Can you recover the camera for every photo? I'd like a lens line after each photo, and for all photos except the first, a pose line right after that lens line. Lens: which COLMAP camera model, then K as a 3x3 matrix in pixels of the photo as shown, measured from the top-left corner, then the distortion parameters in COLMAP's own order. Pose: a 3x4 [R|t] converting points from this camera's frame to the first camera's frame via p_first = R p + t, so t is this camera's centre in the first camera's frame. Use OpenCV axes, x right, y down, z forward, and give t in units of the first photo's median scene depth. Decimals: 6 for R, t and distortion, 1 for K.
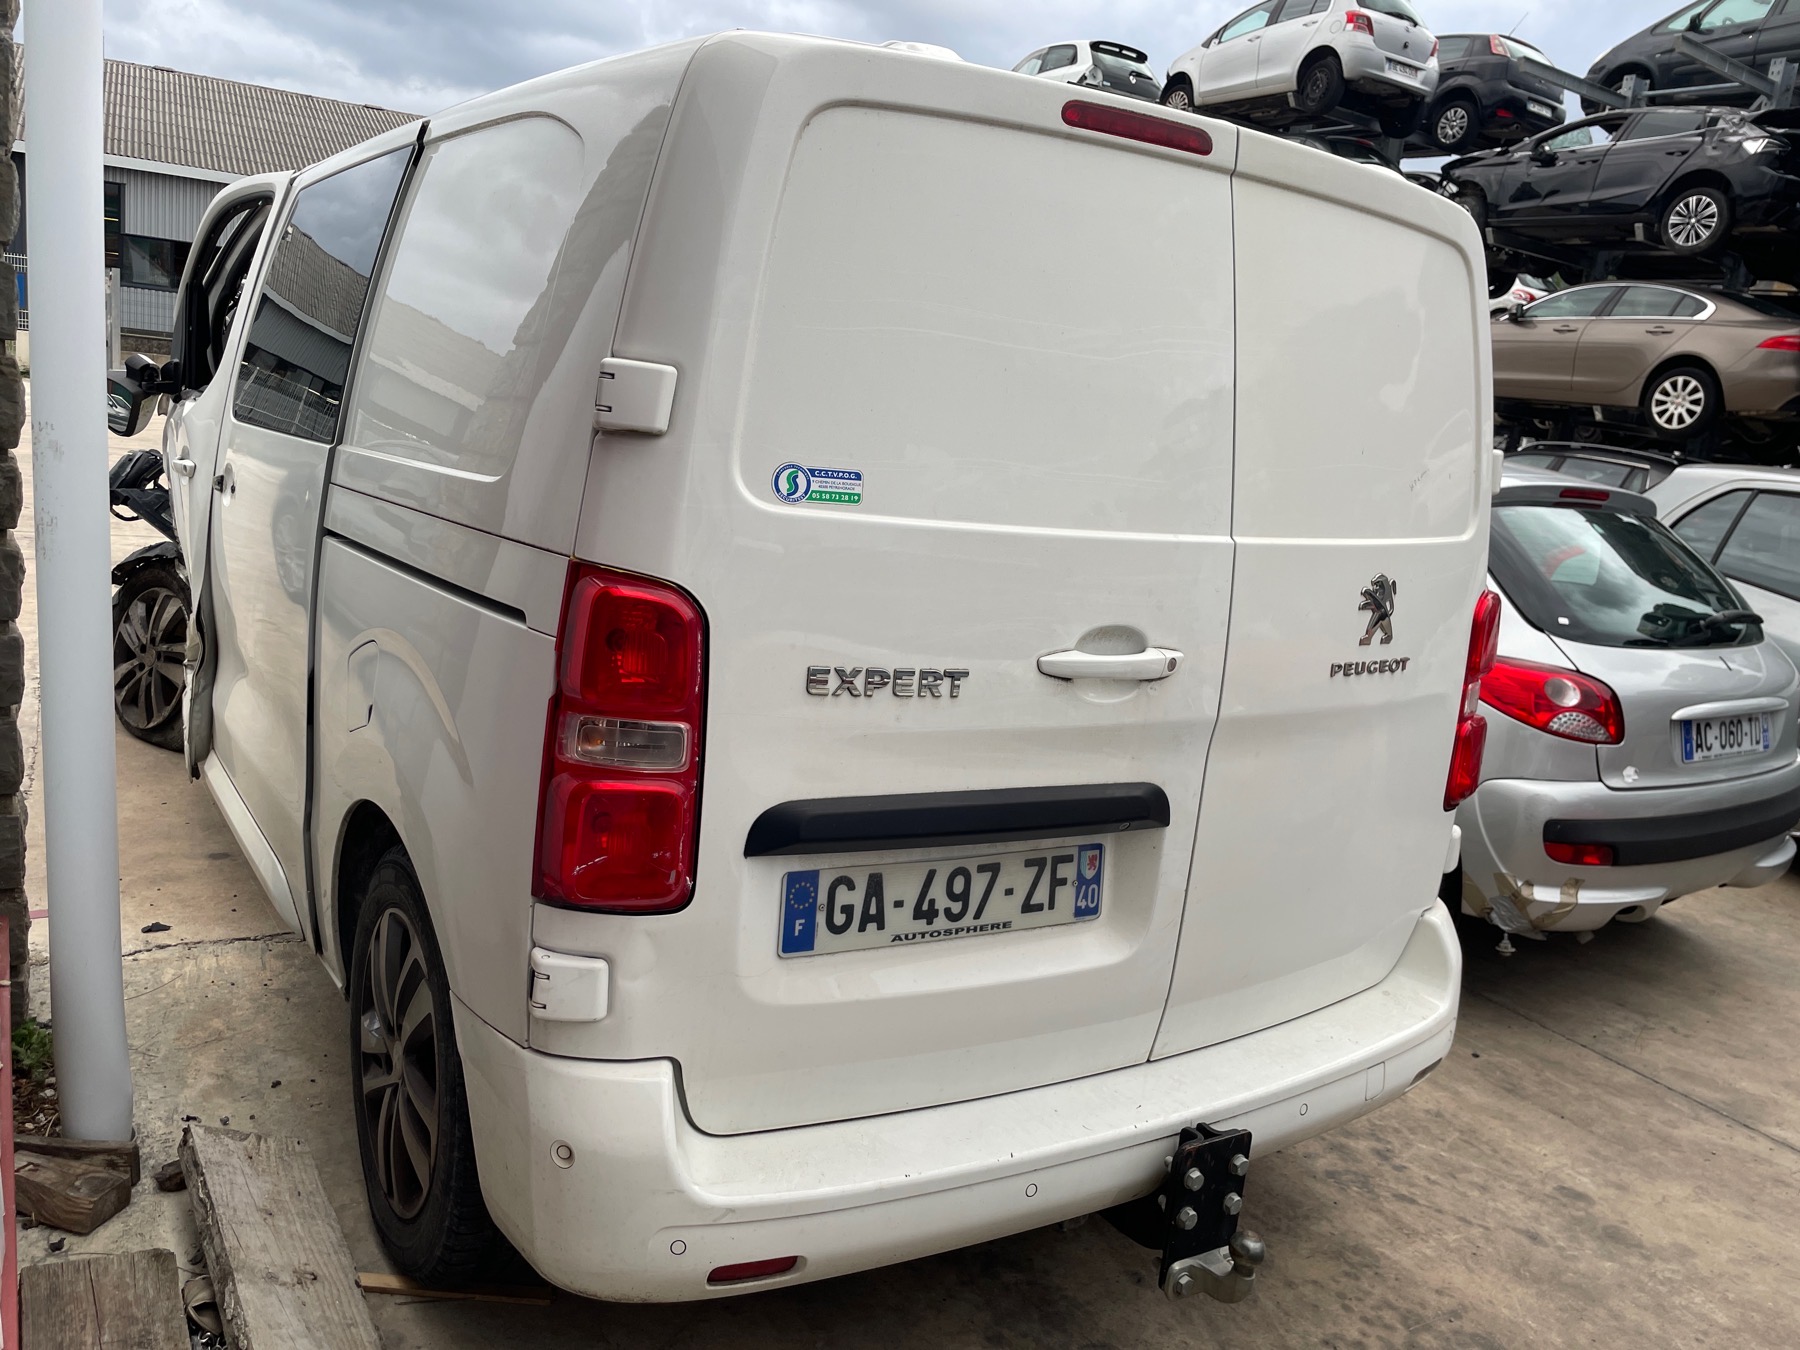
lens RADIAL K [[1341.8, 0, 878.8], [0, 1341.8, 665.0], [0, 0, 1]] dist [0.078915, -0.108876]
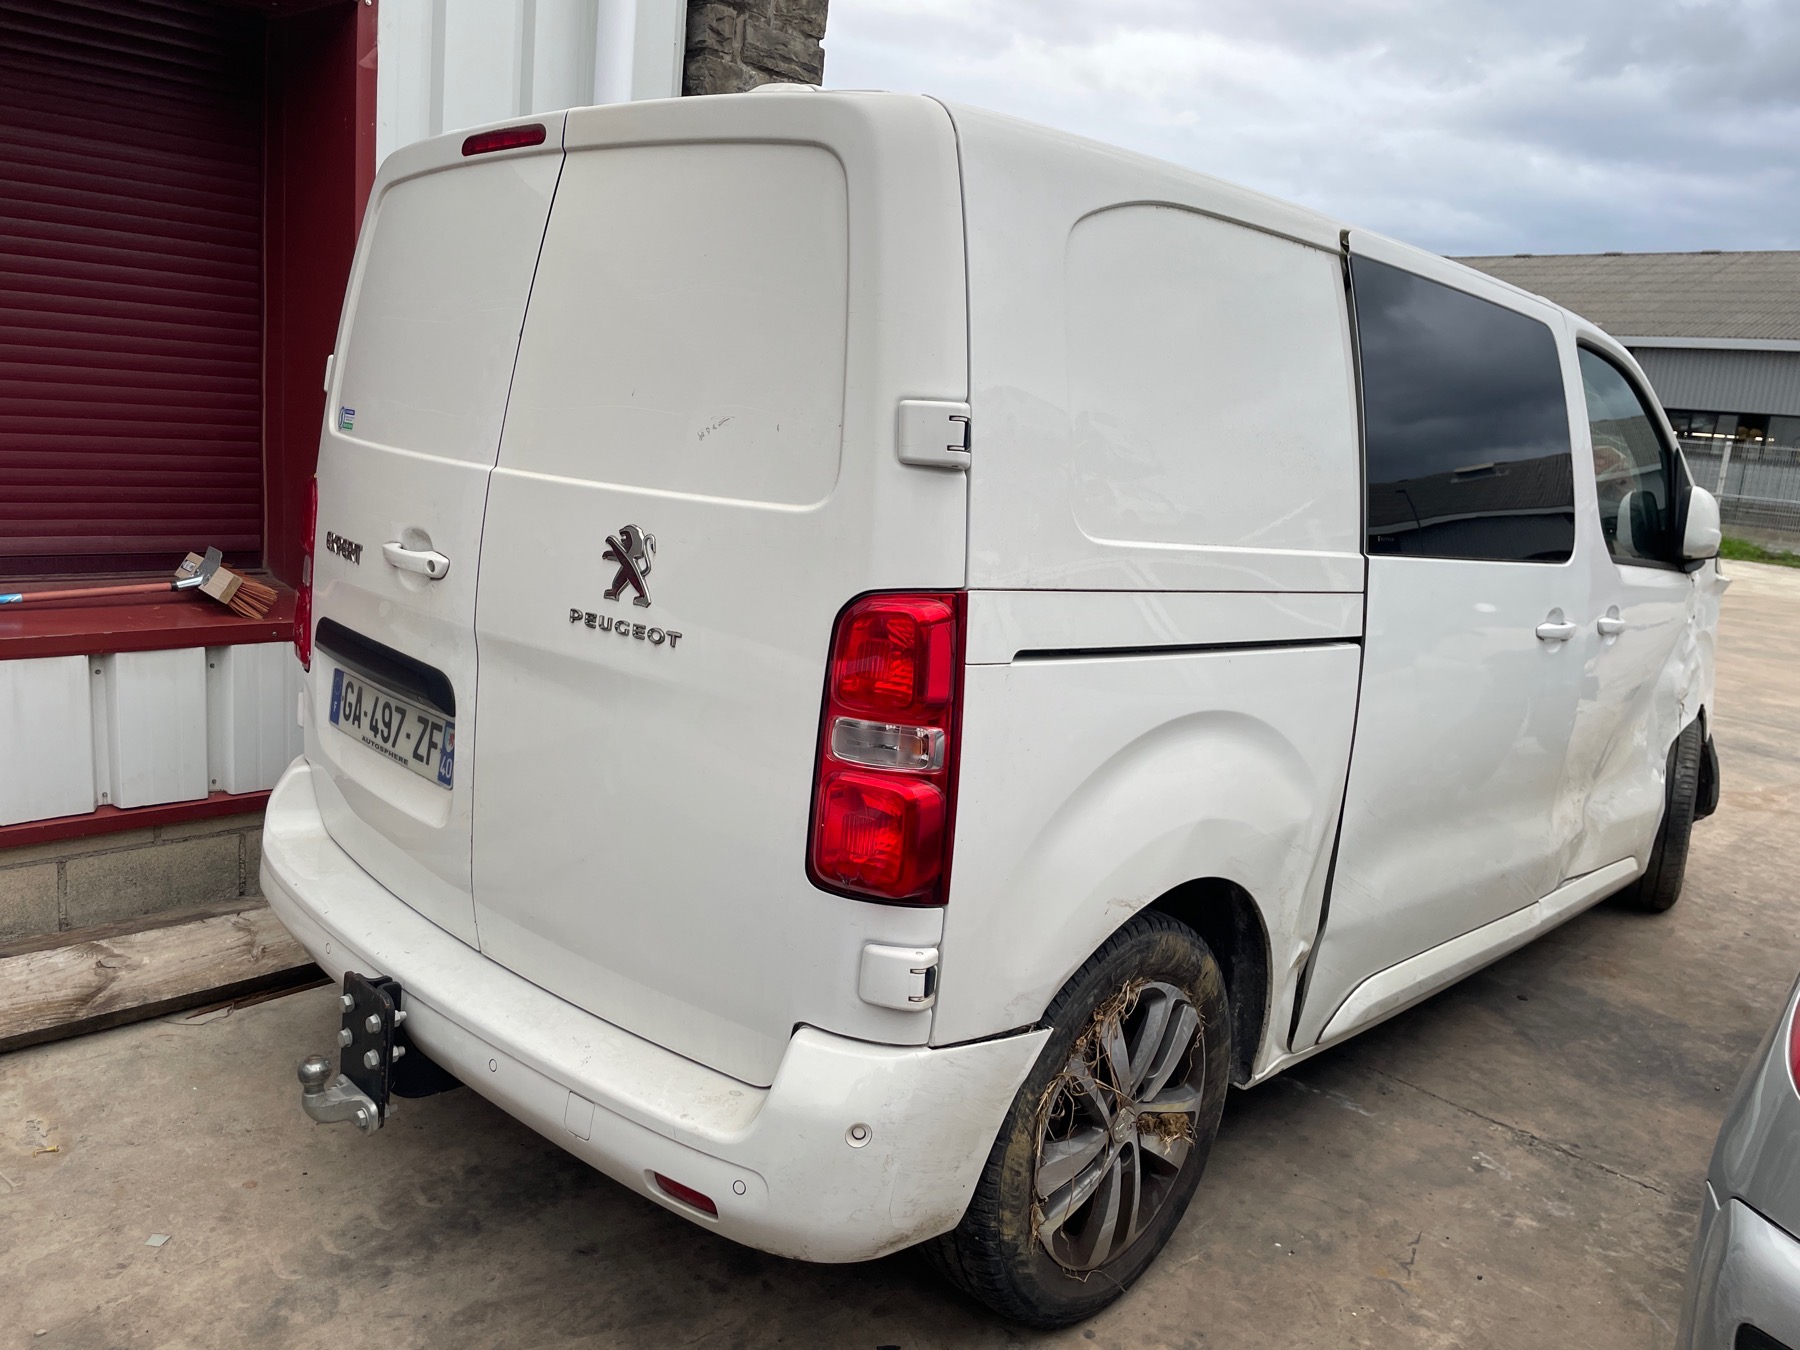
lens RADIAL K [[1341.8, 0, 878.8], [0, 1341.8, 665.0], [0, 0, 1]] dist [0.078915, -0.108876]
pose [[0.242132, 0.085972, -0.966427, 1.495418], [-0.261861, 0.964894, 0.020228, -0.043576], [0.934238, 0.248171, 0.256145, 1.098007]]
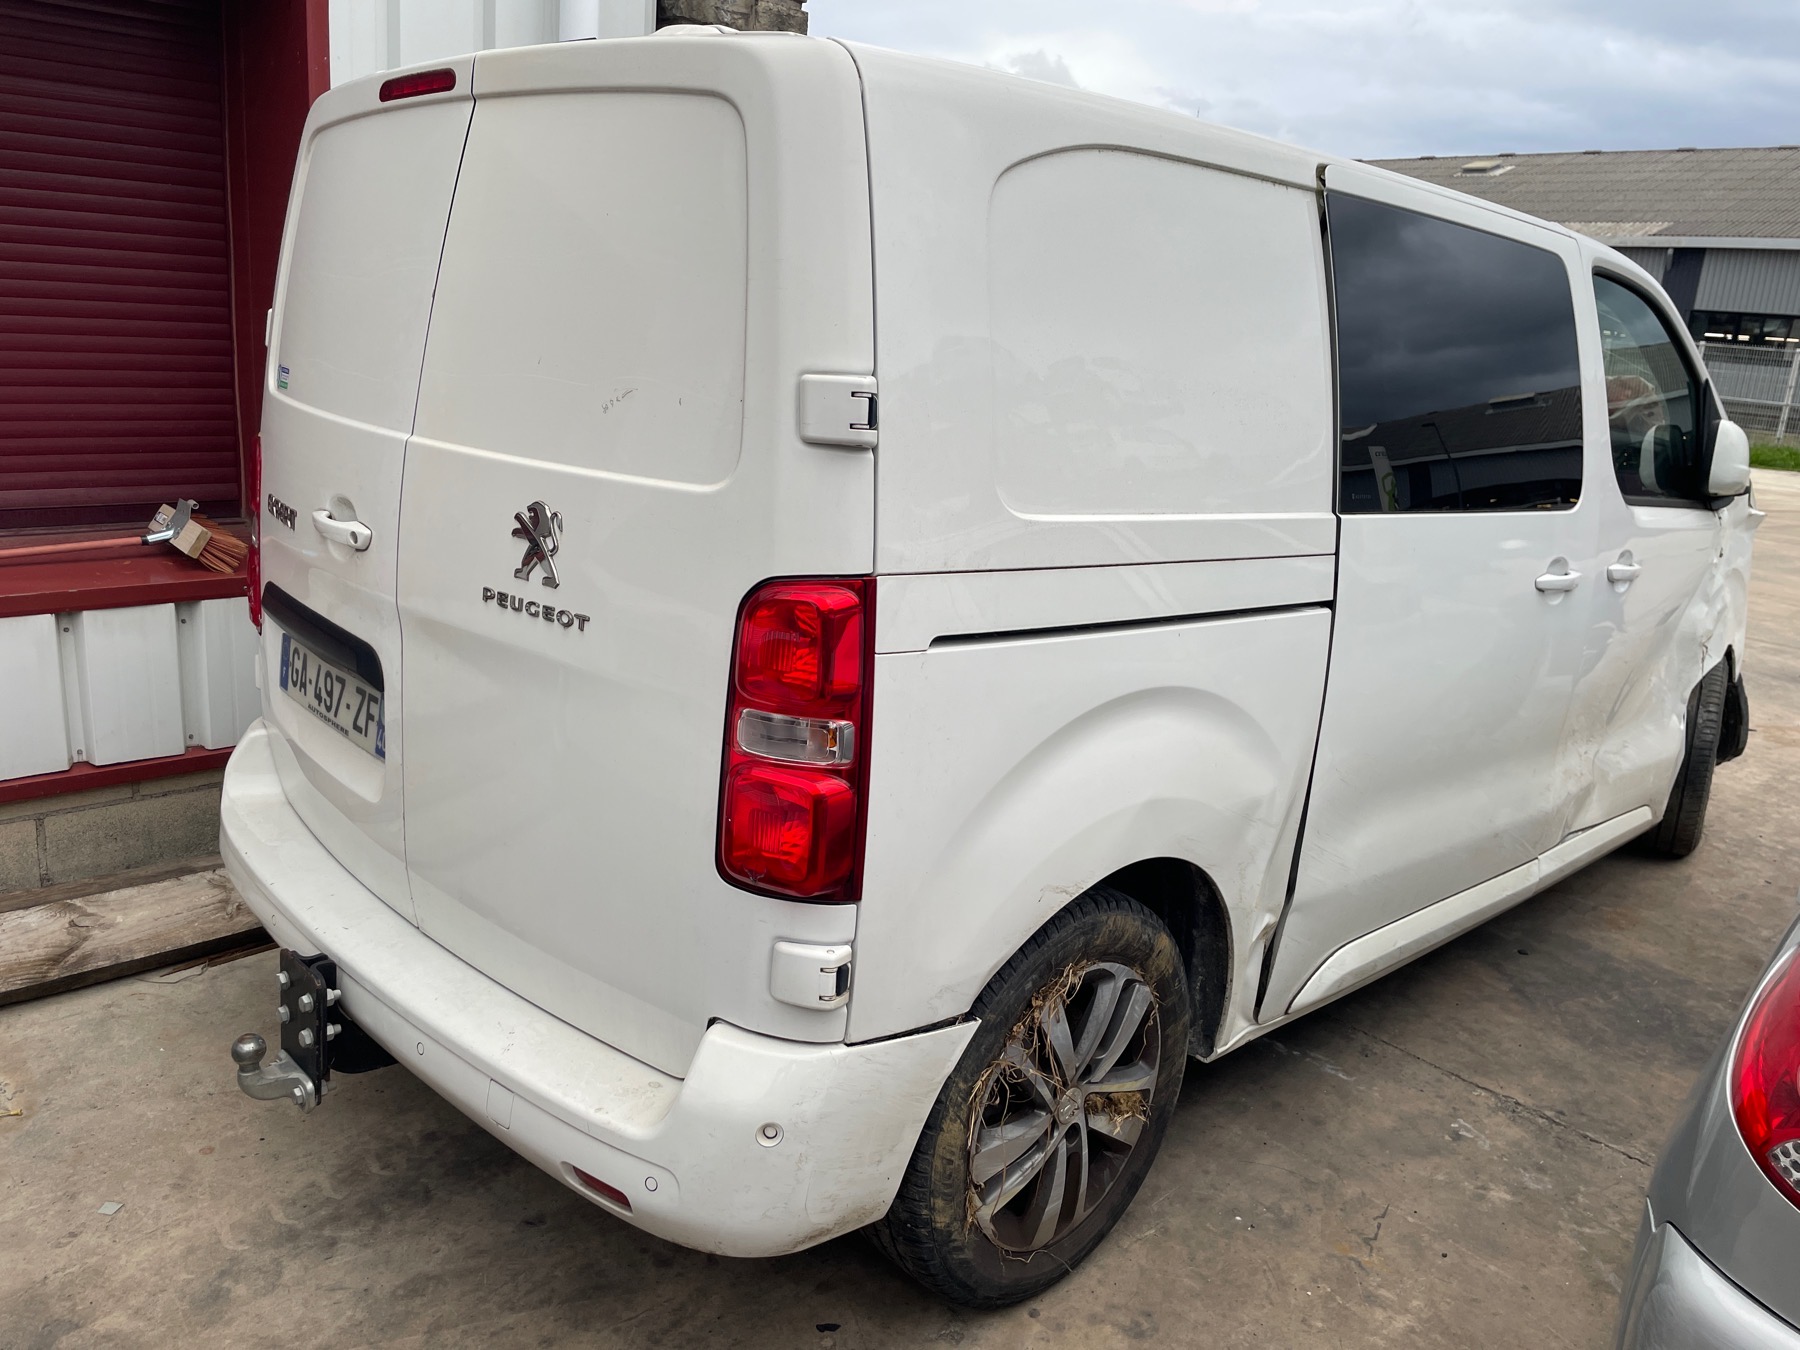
lens RADIAL K [[1341.8, 0, 878.8], [0, 1341.8, 665.0], [0, 0, 1]] dist [0.078915, -0.108876]
pose [[0.208484, 0.144948, -0.967225, 1.467955], [-0.256066, 0.962549, 0.089053, -0.114136], [0.943909, 0.229107, 0.237792, 1.187214]]
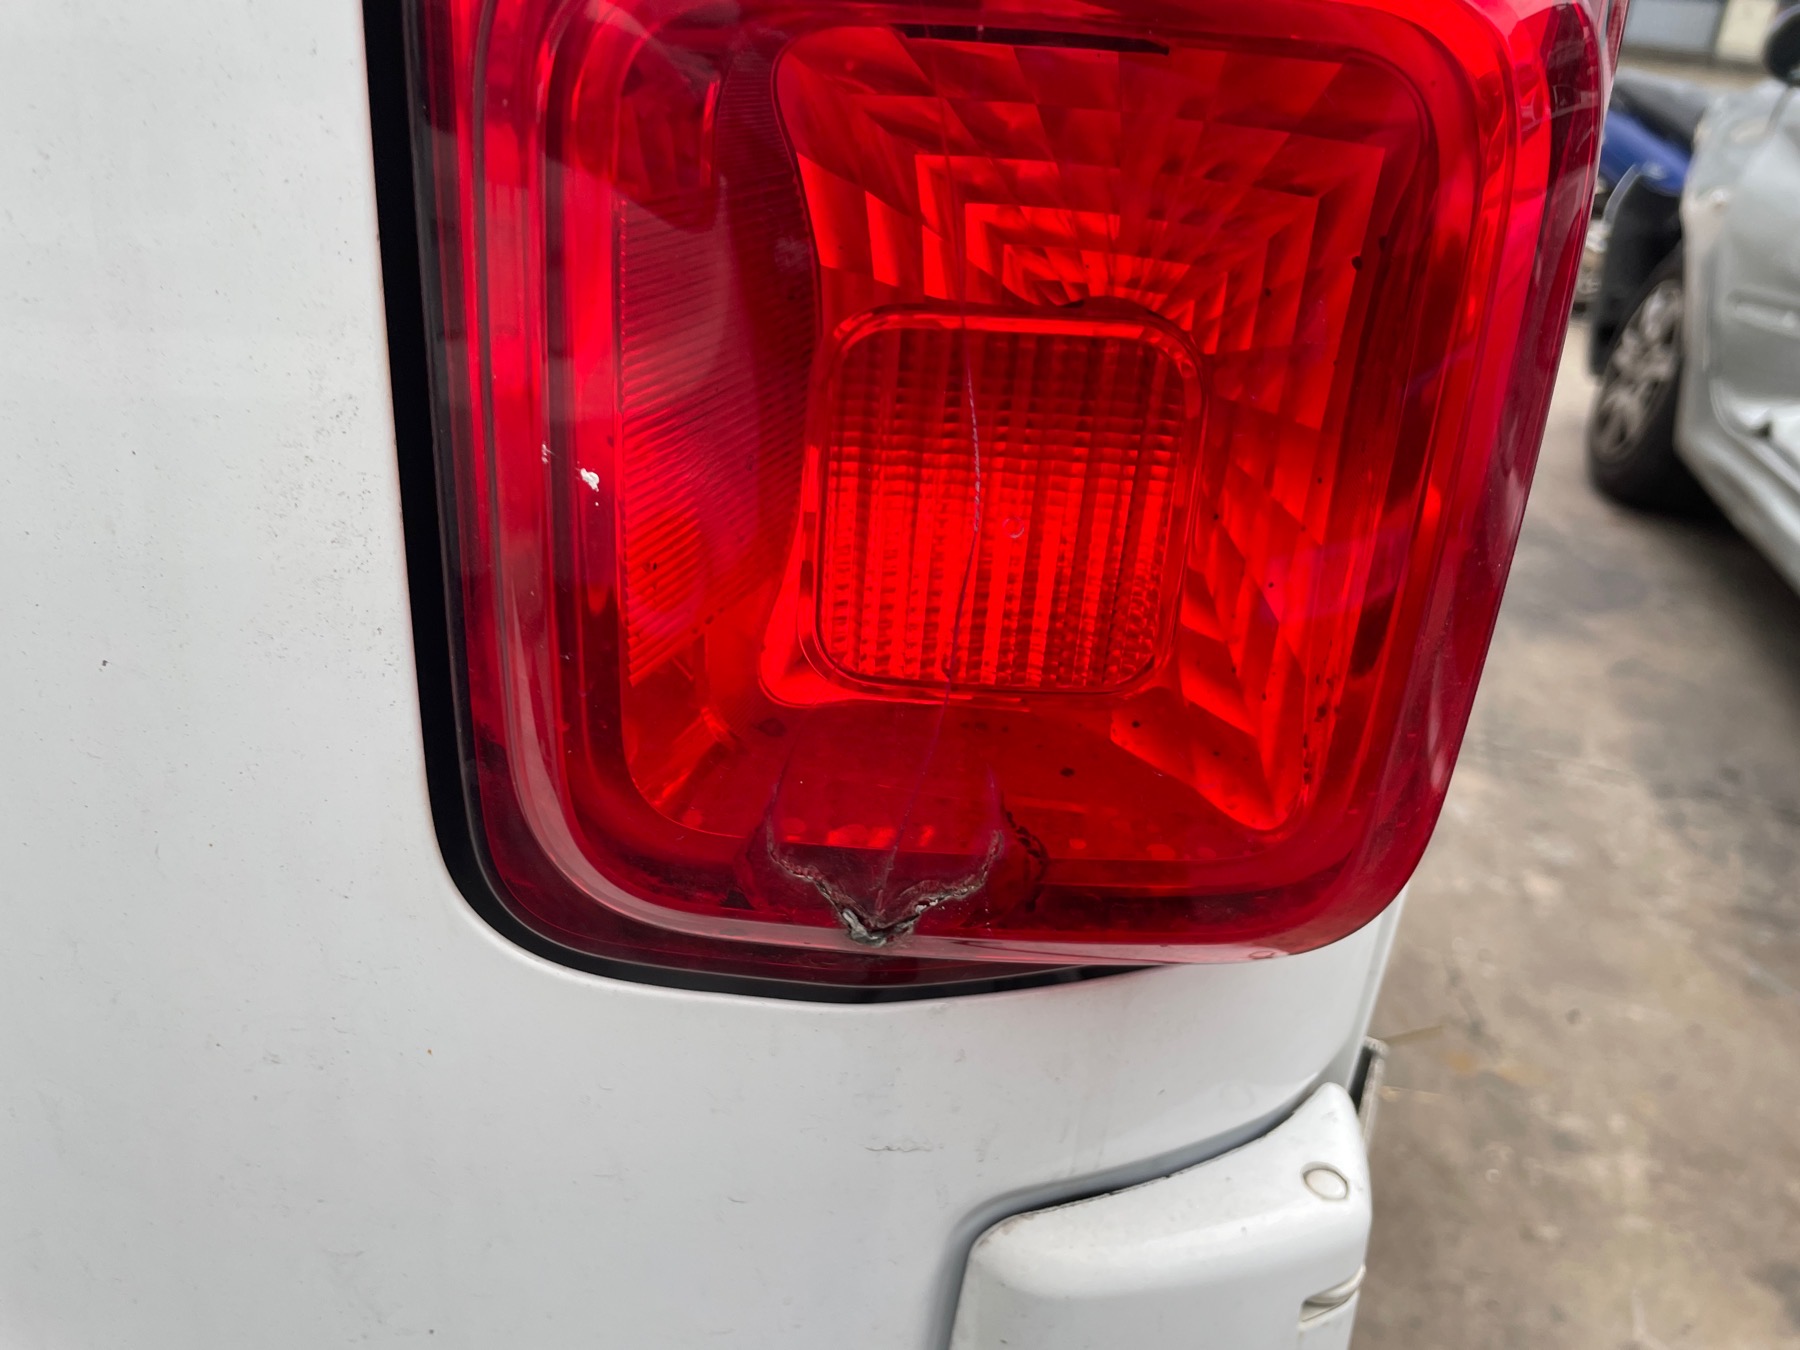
lens RADIAL K [[1358.4, 0, 871.9], [0, 1358.4, 669.1], [0, 0, 1]] dist [0.077485, -0.115270]
pose [[0.645494, 0.269411, -0.714671, 0.660040], [-0.150650, 0.962249, 0.226674, 0.083374], [0.748761, -0.038652, 0.661713, 1.282655]]
